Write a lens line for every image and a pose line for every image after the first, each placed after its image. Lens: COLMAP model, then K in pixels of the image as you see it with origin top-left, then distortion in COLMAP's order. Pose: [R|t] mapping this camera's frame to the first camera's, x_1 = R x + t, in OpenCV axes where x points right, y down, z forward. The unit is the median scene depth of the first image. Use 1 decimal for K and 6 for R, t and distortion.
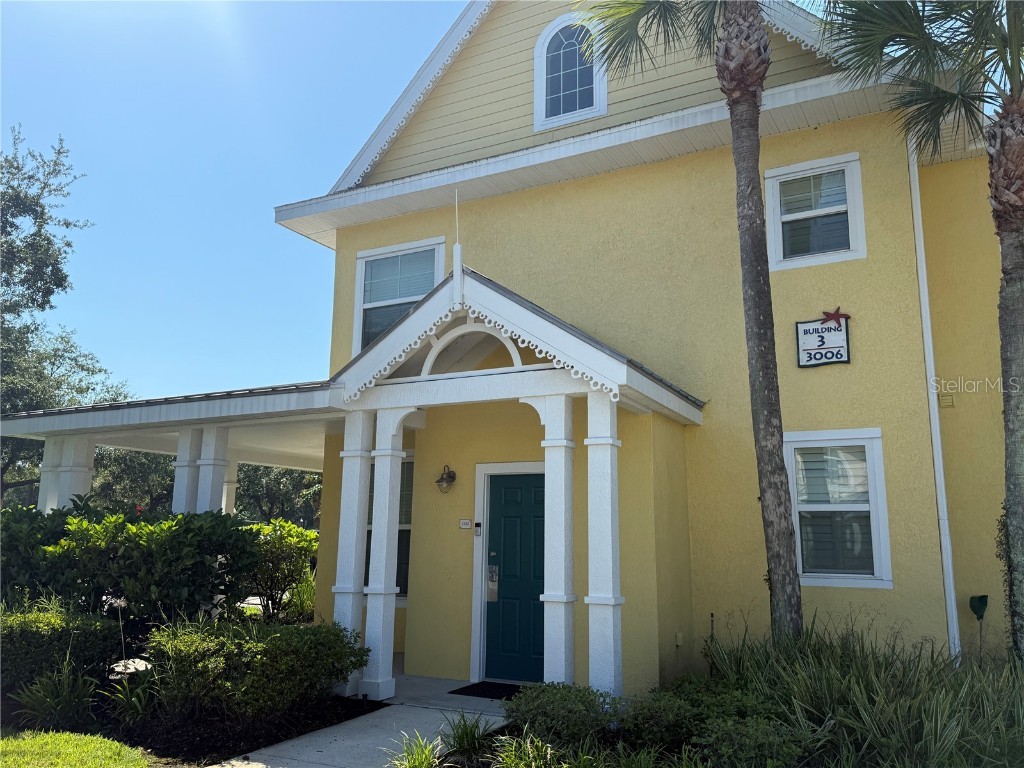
lens RADIAL K [[805.5, 0, 511.7], [0, 805.5, 379.6], [0, 0, 1]] dist [0.017954, -0.006762]
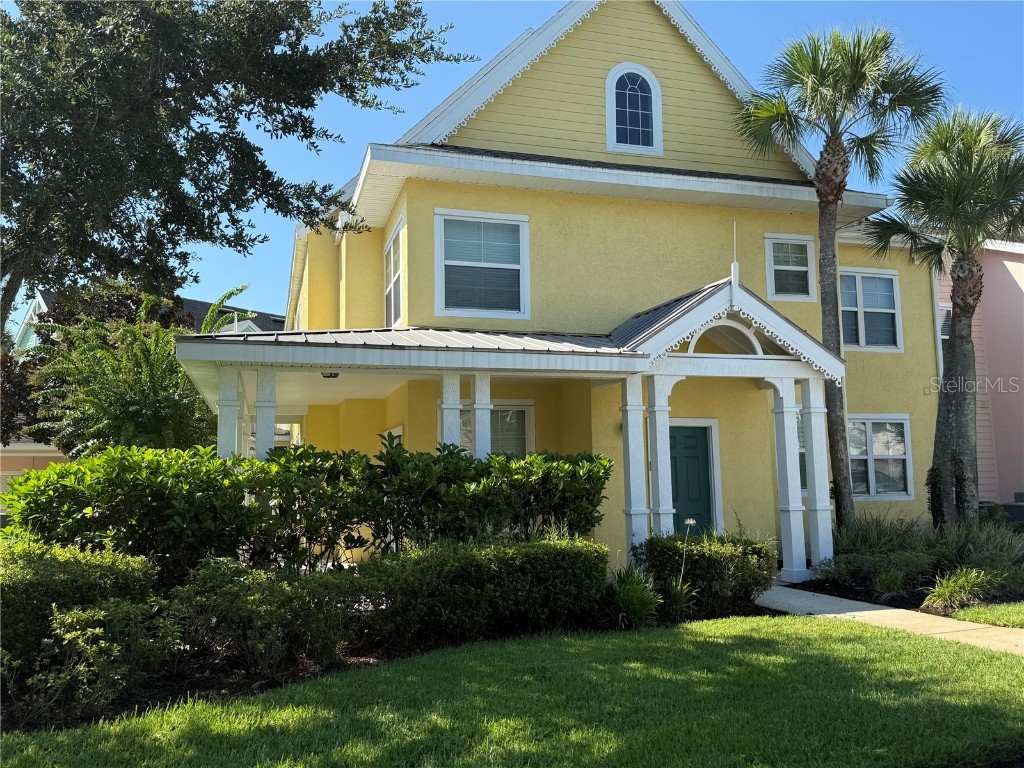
lens RADIAL K [[805.5, 0, 512.4], [0, 805.5, 389.7], [0, 0, 1]] dist [0.017954, -0.006762]
pose [[0.720425, 0.056373, 0.691238, -0.939933], [-0.113120, 0.992895, 0.036922, 0.030088], [-0.684246, -0.104793, 0.721683, 0.168285]]
